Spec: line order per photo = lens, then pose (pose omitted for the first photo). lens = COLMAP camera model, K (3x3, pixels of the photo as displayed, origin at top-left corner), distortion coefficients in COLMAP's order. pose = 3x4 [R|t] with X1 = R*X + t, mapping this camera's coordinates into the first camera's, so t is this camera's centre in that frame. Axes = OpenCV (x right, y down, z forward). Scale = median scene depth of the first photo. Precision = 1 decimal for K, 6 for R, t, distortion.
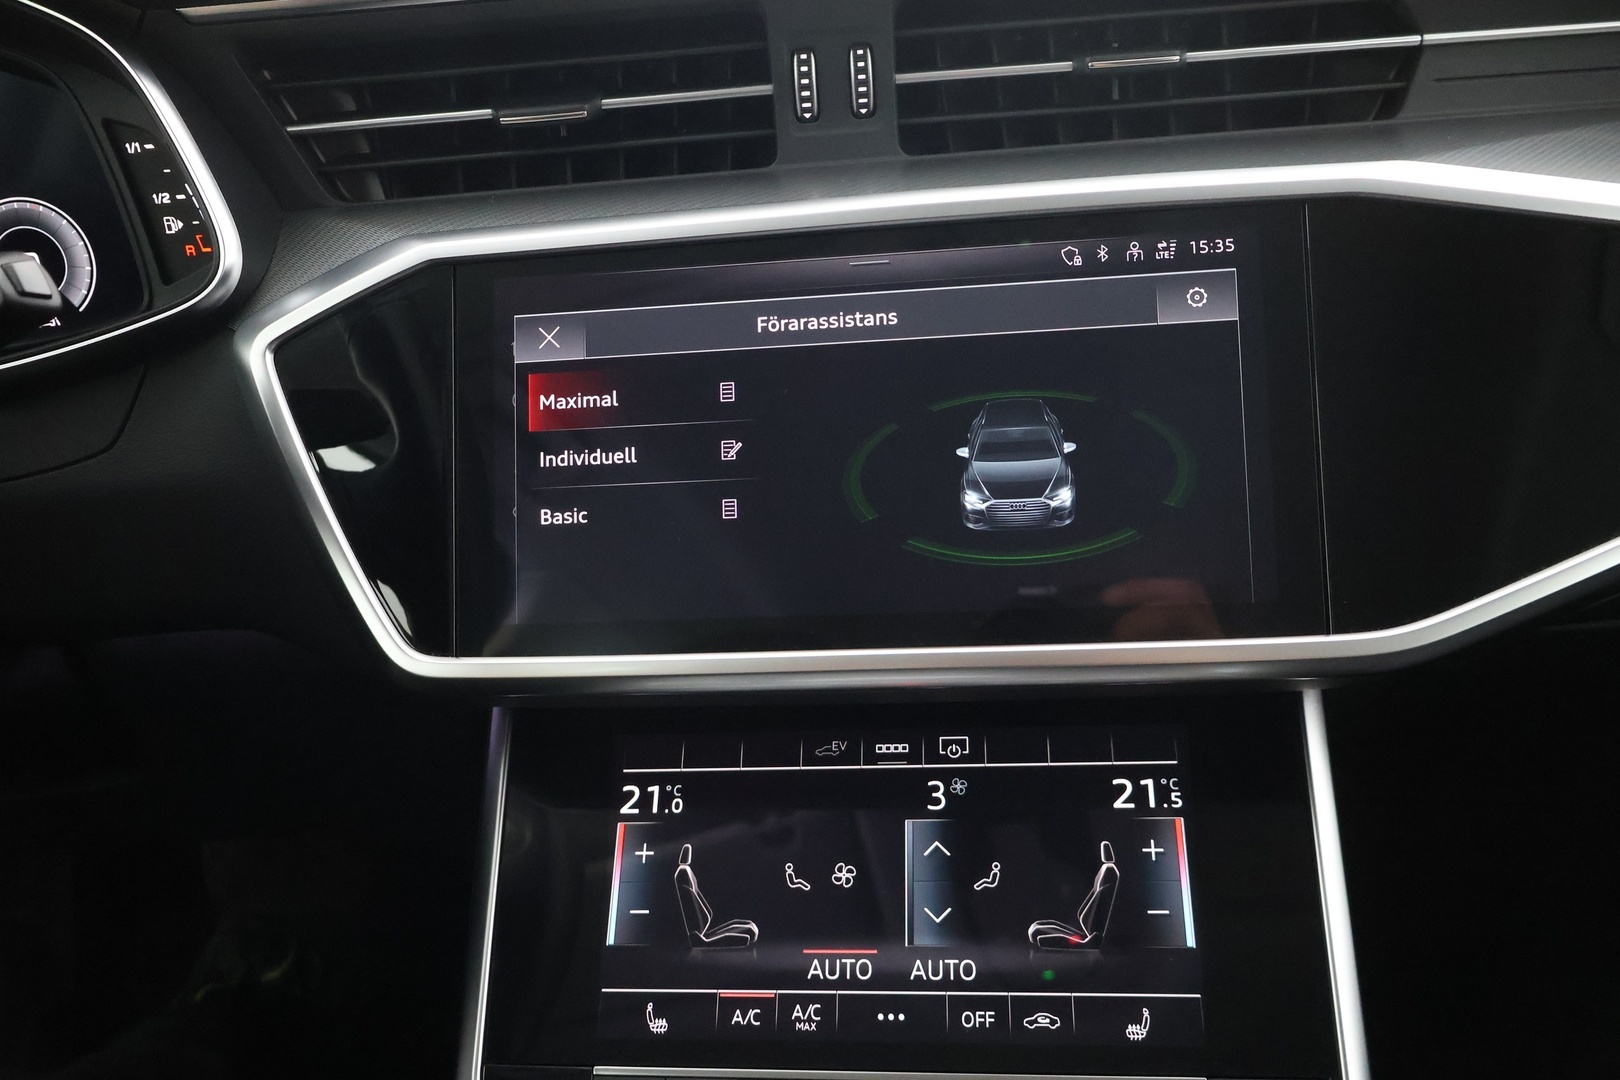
lens RADIAL K [[1371.2, 0, 799.4], [0, 1371.2, 540.9], [0, 0, 1]] dist [0.006465, -0.000162]
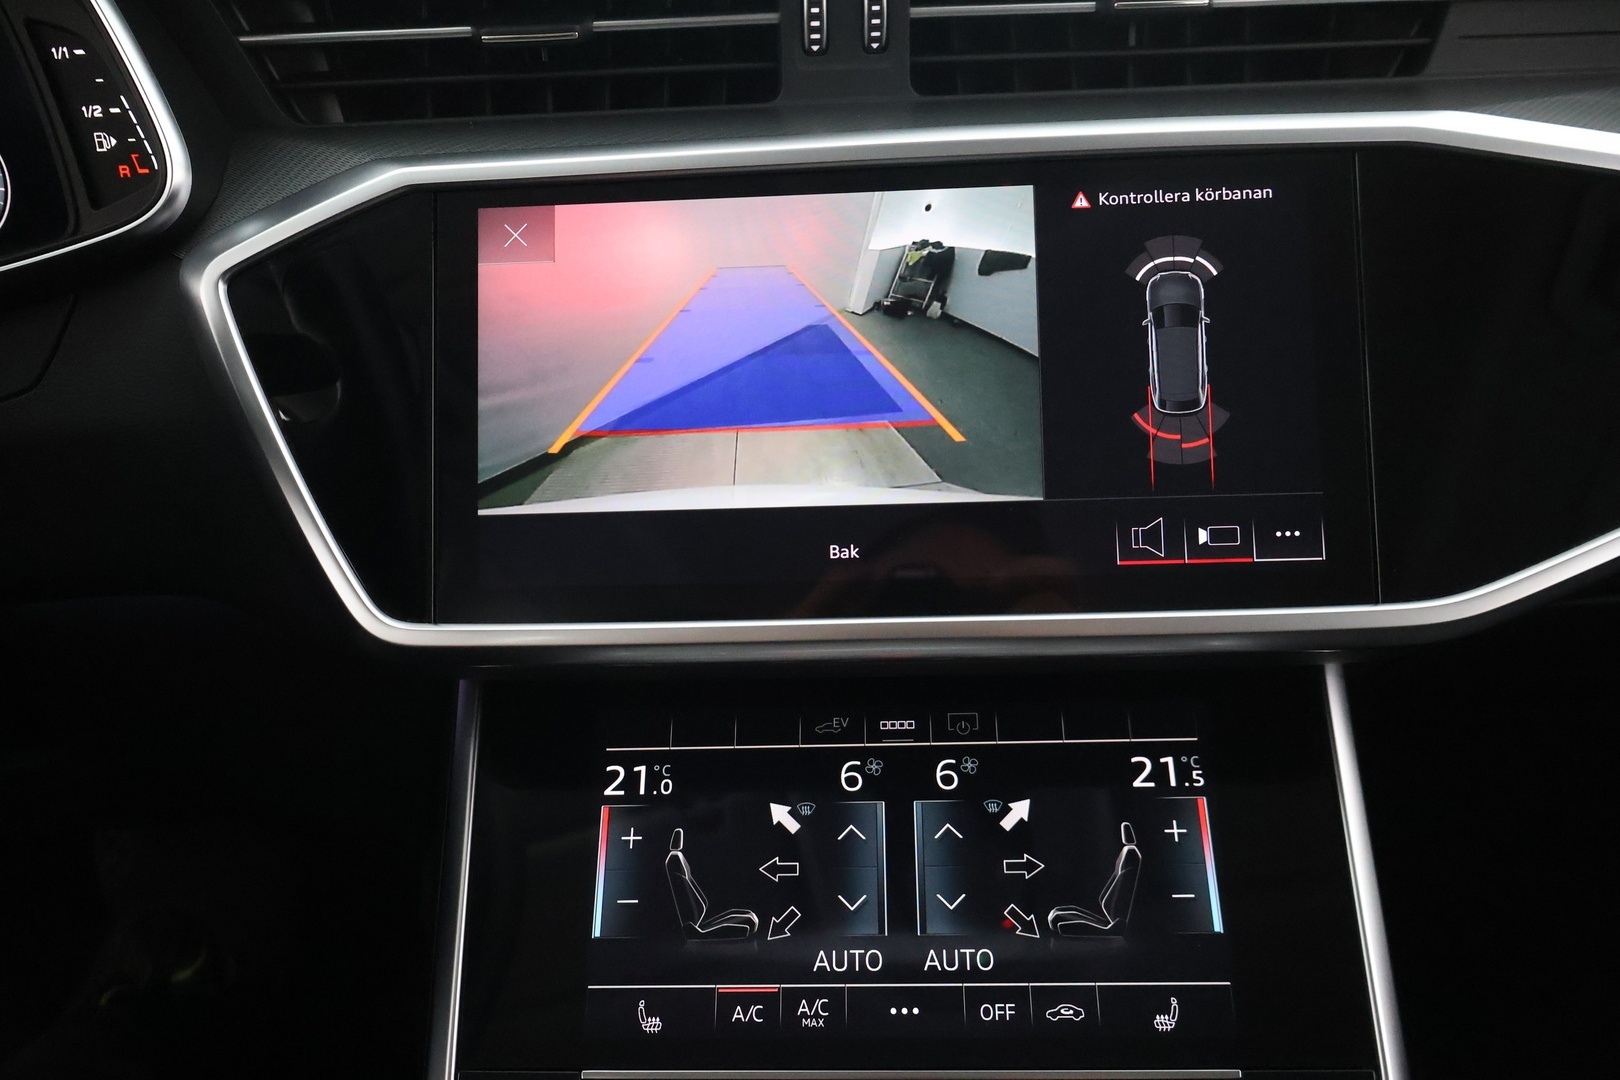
lens RADIAL K [[1371.2, 0, 804.5], [0, 1371.2, 532.5], [0, 0, 1]] dist [0.006465, -0.000162]
pose [[0.996250, 0.012292, 0.085641, -0.079720], [-0.012608, 0.999916, 0.003155, 0.017512], [-0.085595, -0.004223, 0.996321, 0.070440]]
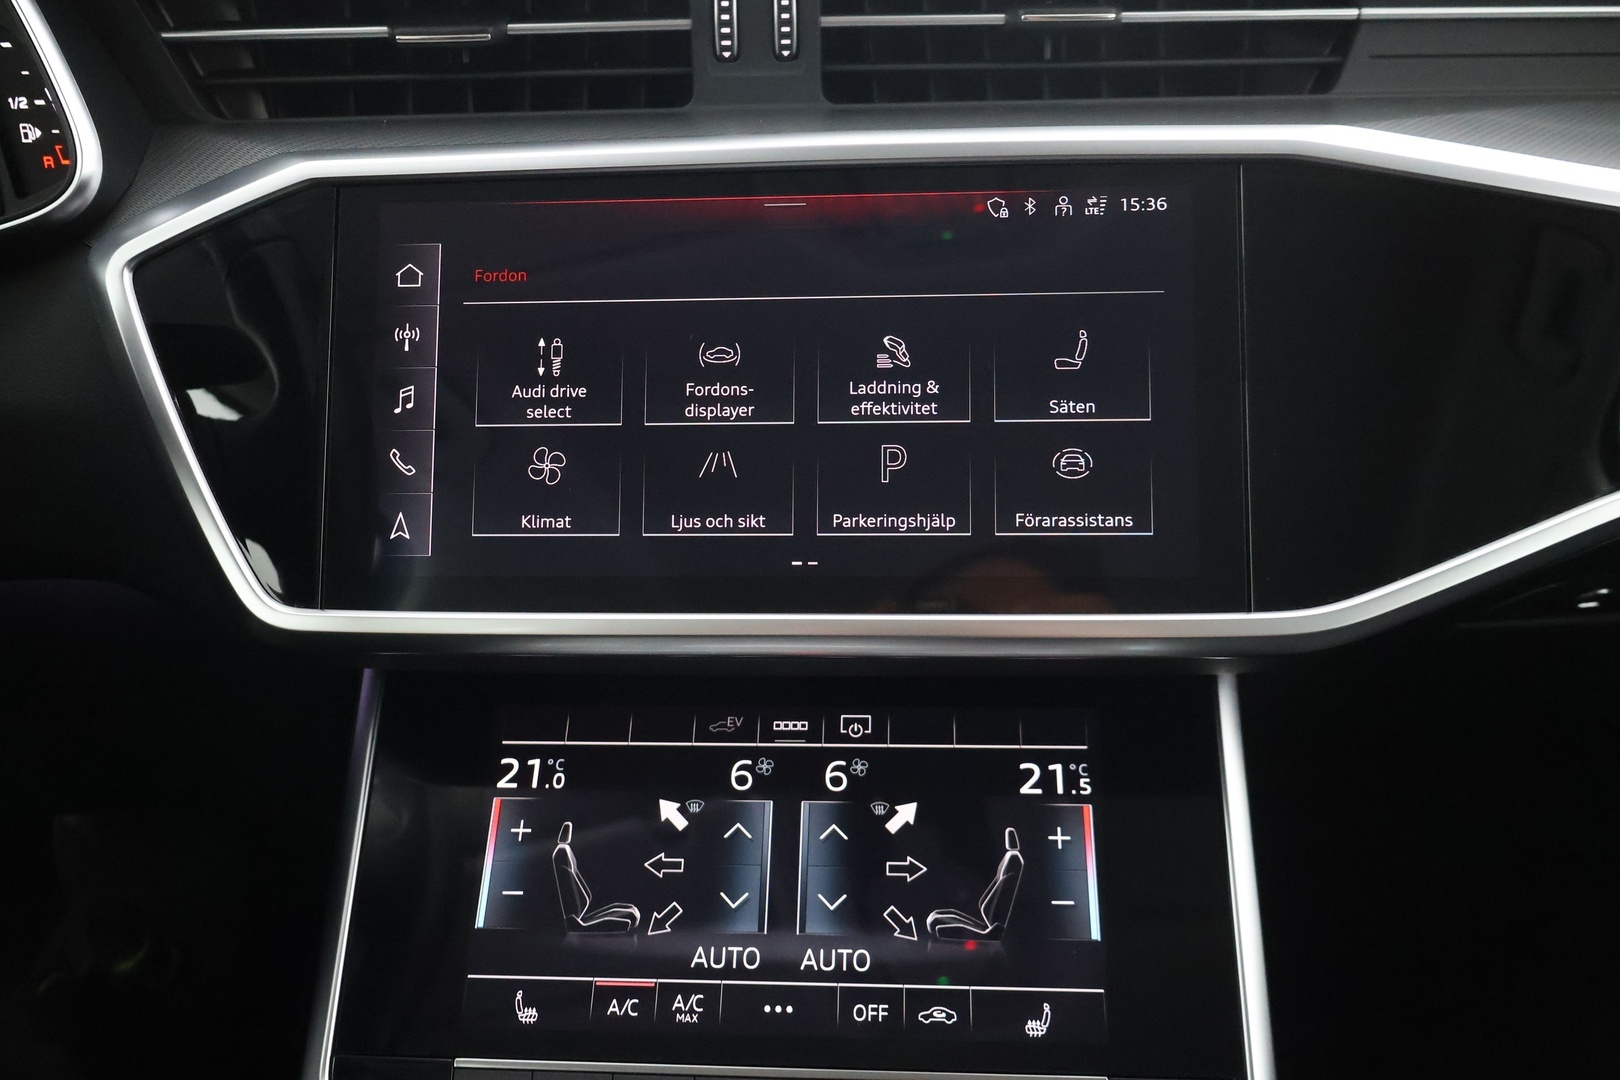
lens RADIAL K [[1371.2, 0, 800.7], [0, 1371.2, 534.6], [0, 0, 1]] dist [0.006465, -0.000162]
pose [[0.997073, 0.038416, 0.066101, 0.007167], [-0.037617, 0.999204, -0.013295, 0.032793], [-0.066559, 0.010769, 0.997724, 0.056798]]
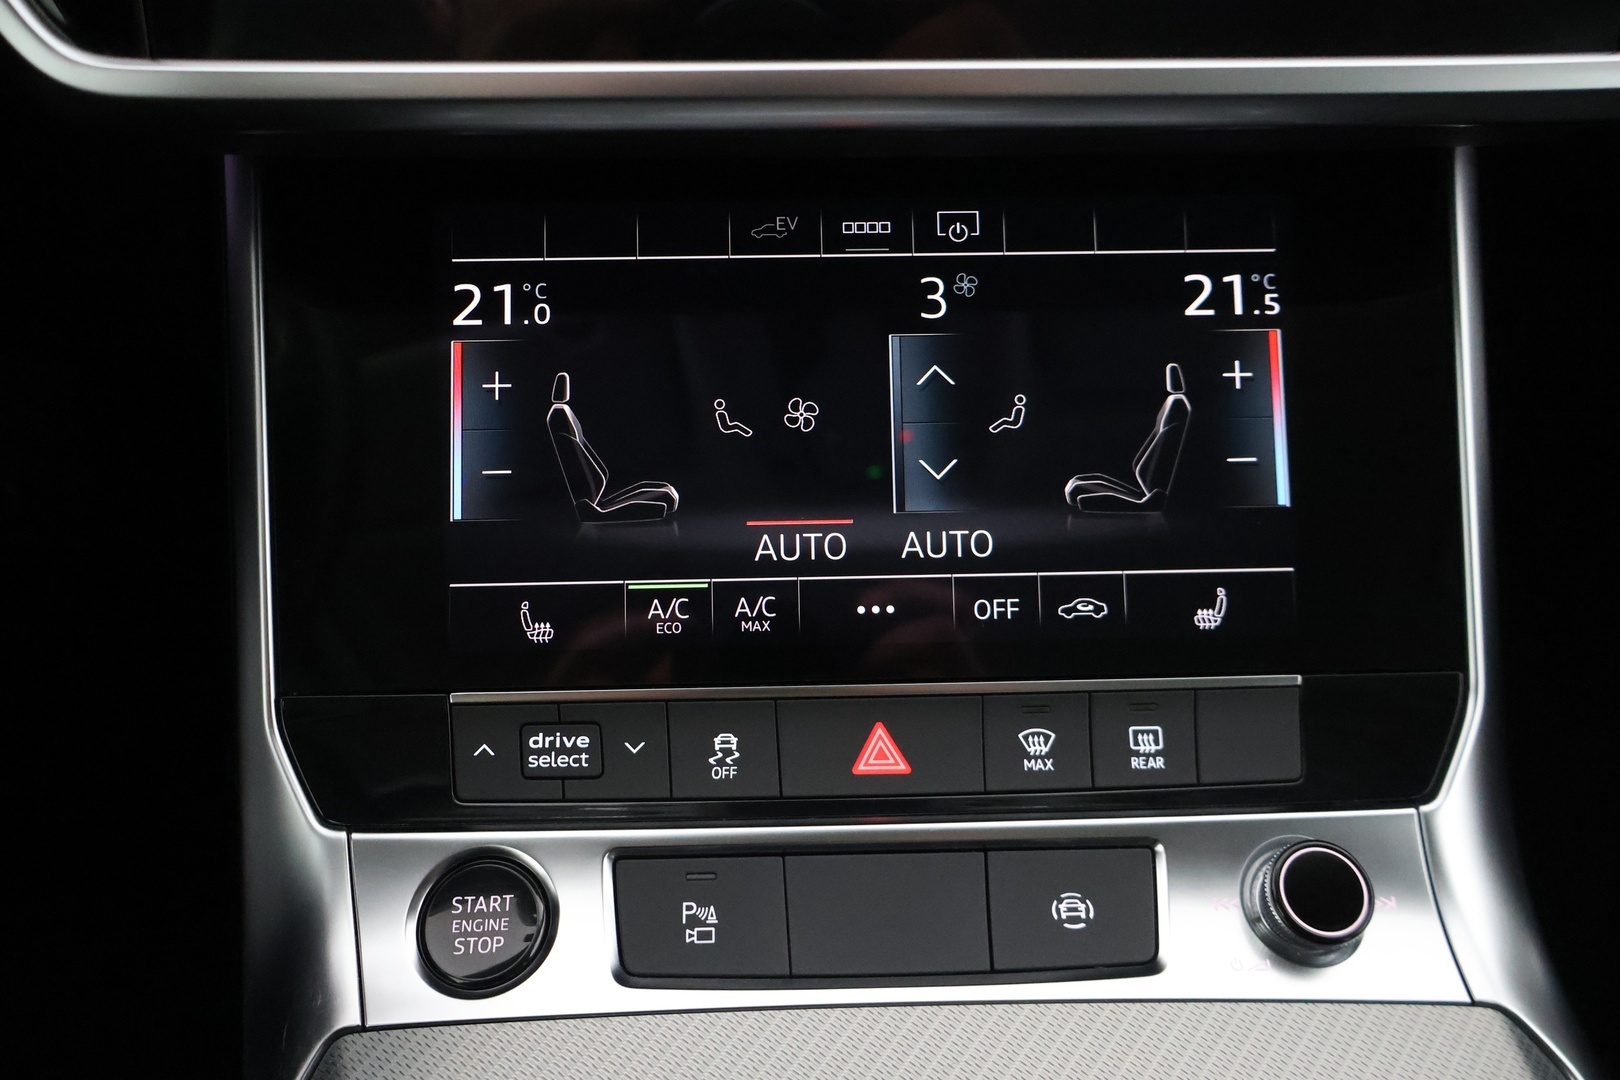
lens RADIAL K [[1371.2, 0, 805.9], [0, 1371.2, 537.5], [0, 0, 1]] dist [0.006465, -0.000162]
pose [[0.982134, -0.036220, 0.184665, -0.092753], [-0.034481, 0.930053, 0.365804, 0.049066], [-0.184998, -0.365635, 0.912188, 0.346052]]
